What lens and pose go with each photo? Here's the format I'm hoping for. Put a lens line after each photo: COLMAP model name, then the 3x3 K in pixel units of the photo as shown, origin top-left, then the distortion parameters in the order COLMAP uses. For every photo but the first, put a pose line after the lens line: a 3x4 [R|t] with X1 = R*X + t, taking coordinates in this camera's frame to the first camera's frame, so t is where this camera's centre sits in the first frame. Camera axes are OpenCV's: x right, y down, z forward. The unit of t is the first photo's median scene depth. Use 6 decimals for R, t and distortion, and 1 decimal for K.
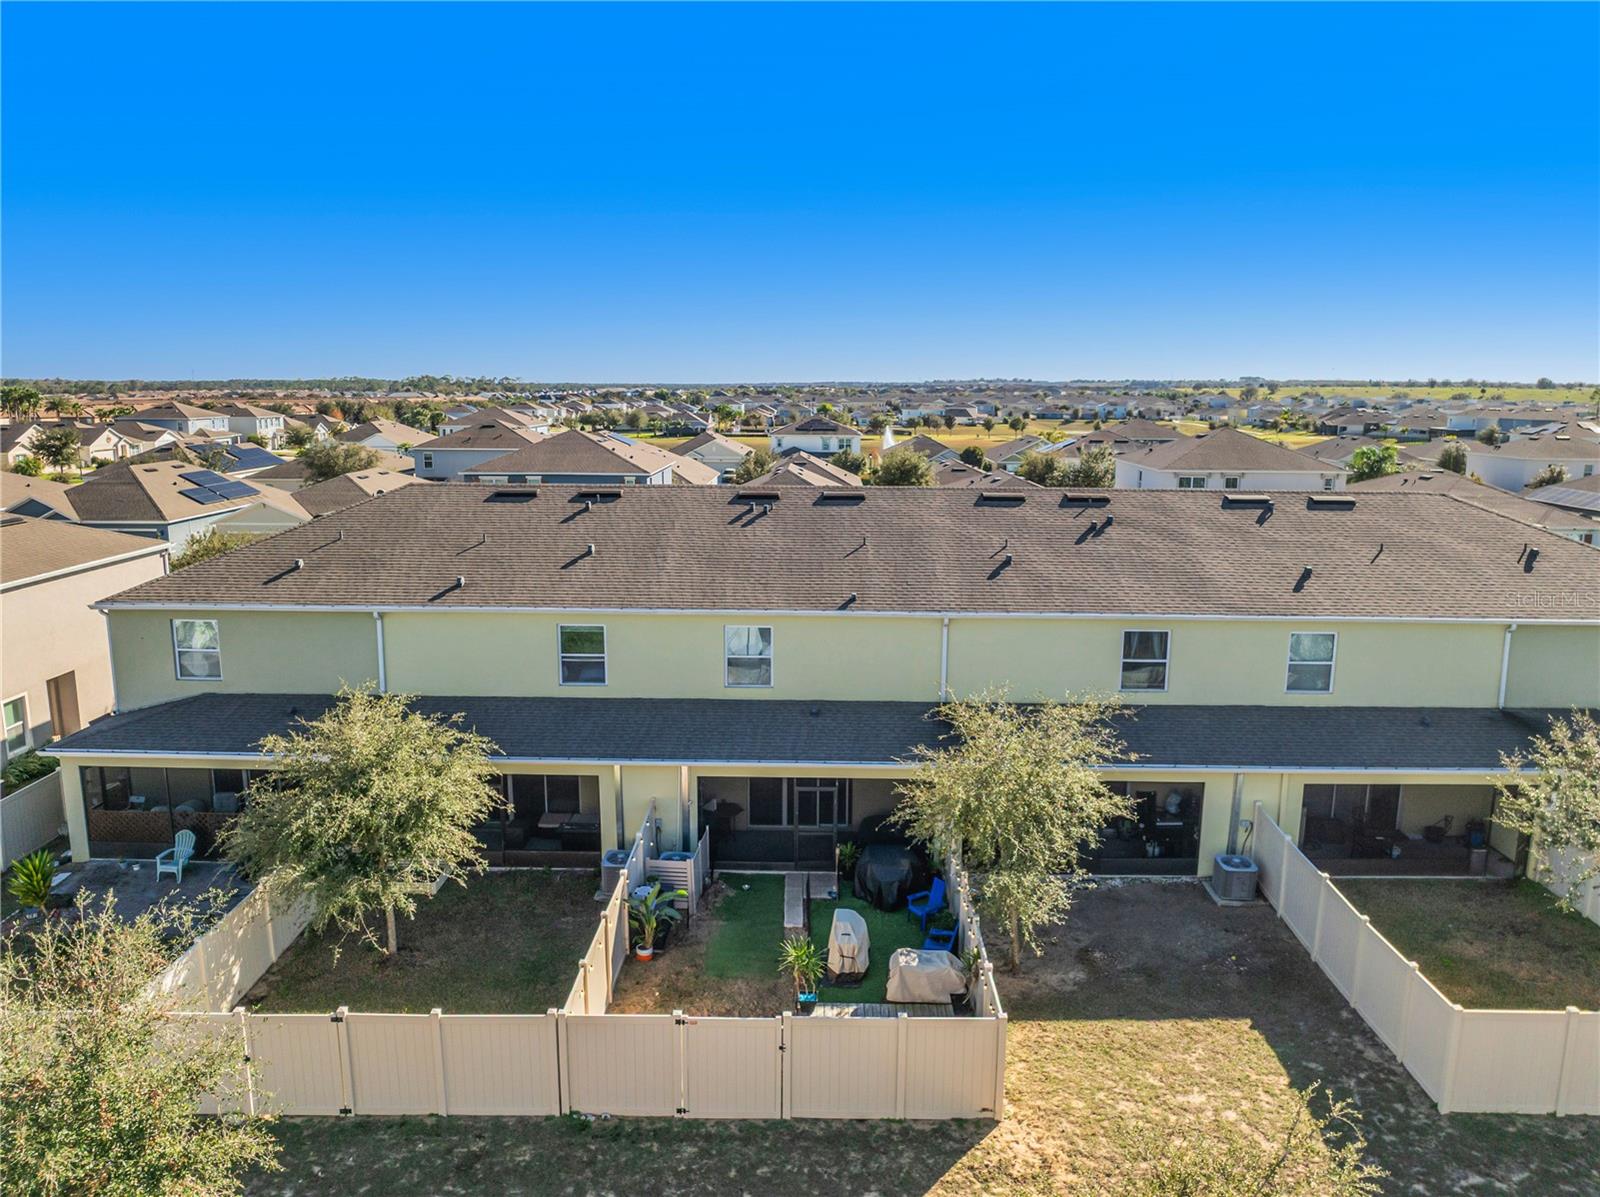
lens RADIAL K [[1134.3, 0, 800.0], [0, 1134.3, 598.5], [0, 0, 1]] dist [-0.015661, 0.000258]
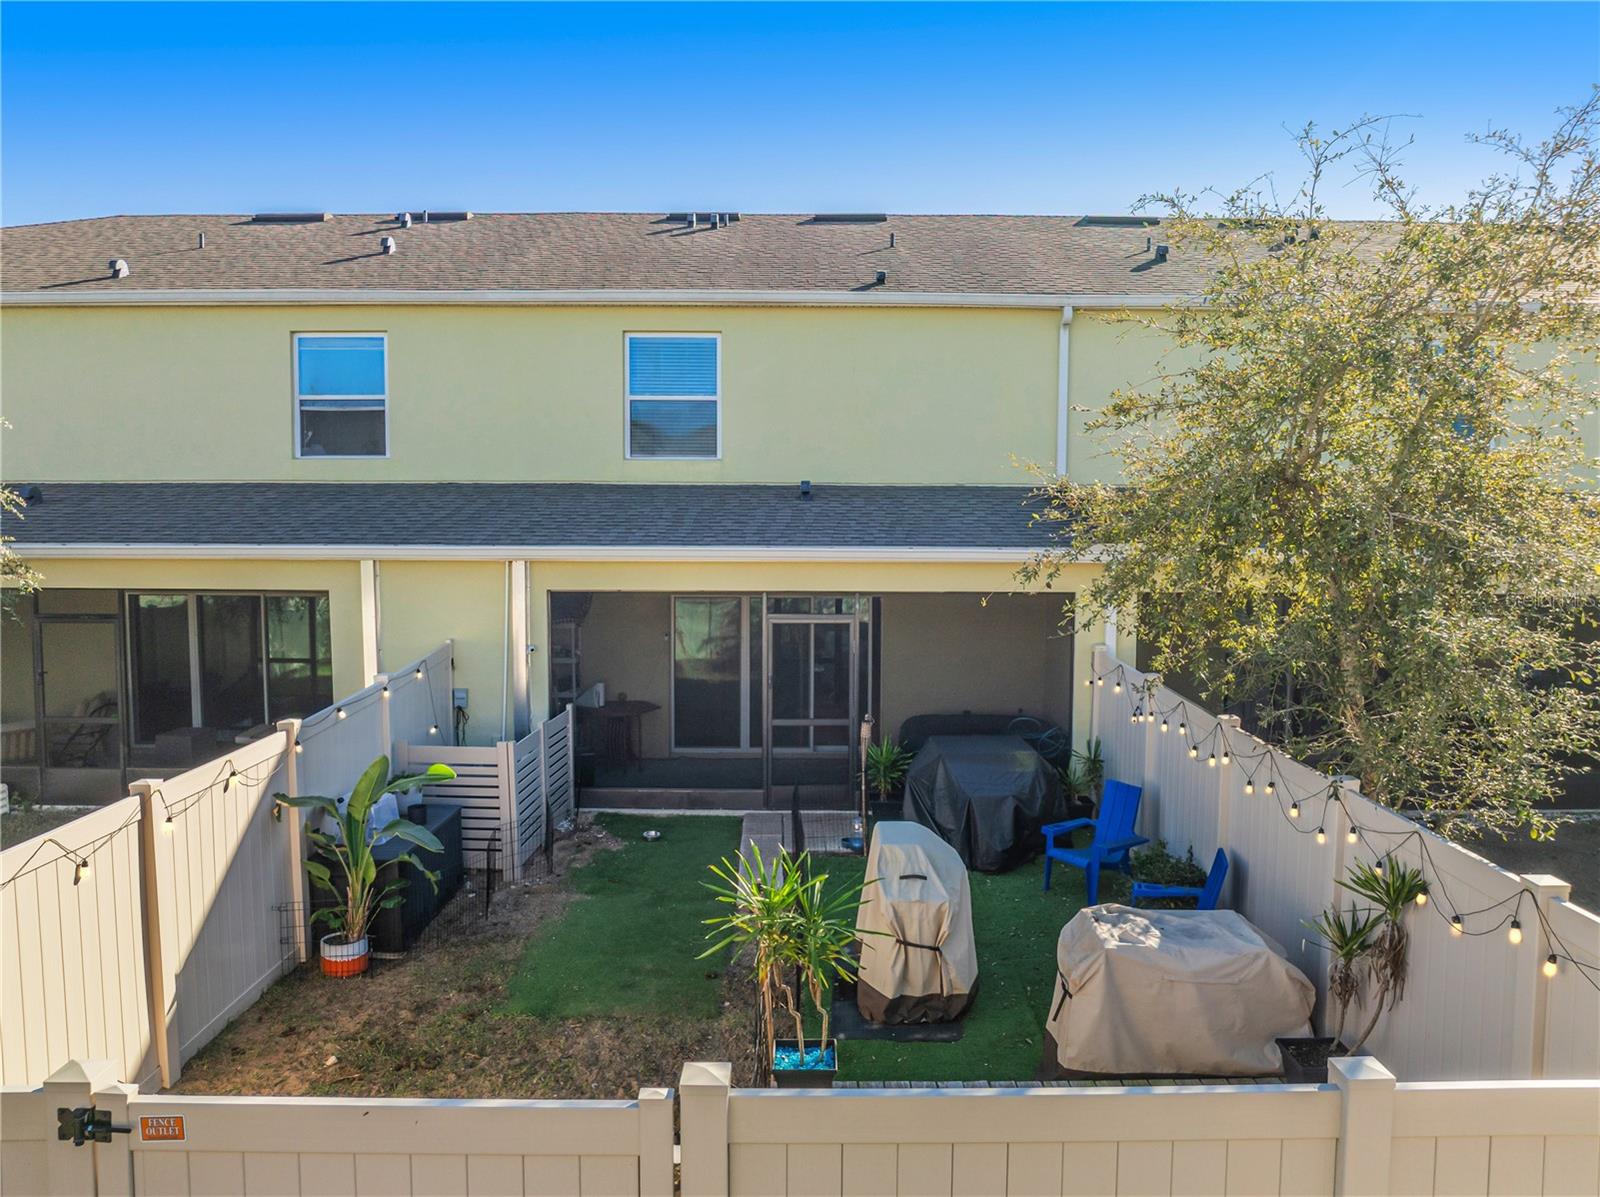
lens RADIAL K [[1136.7, 0, 800.0], [0, 1136.7, 598.5], [0, 0, 1]] dist [-0.038685, -0.001002]
pose [[0.999757, -0.001841, 0.021965, -0.000204], [0.004286, 0.993719, -0.111821, 0.238401], [-0.021622, 0.111888, 0.993486, 0.622507]]
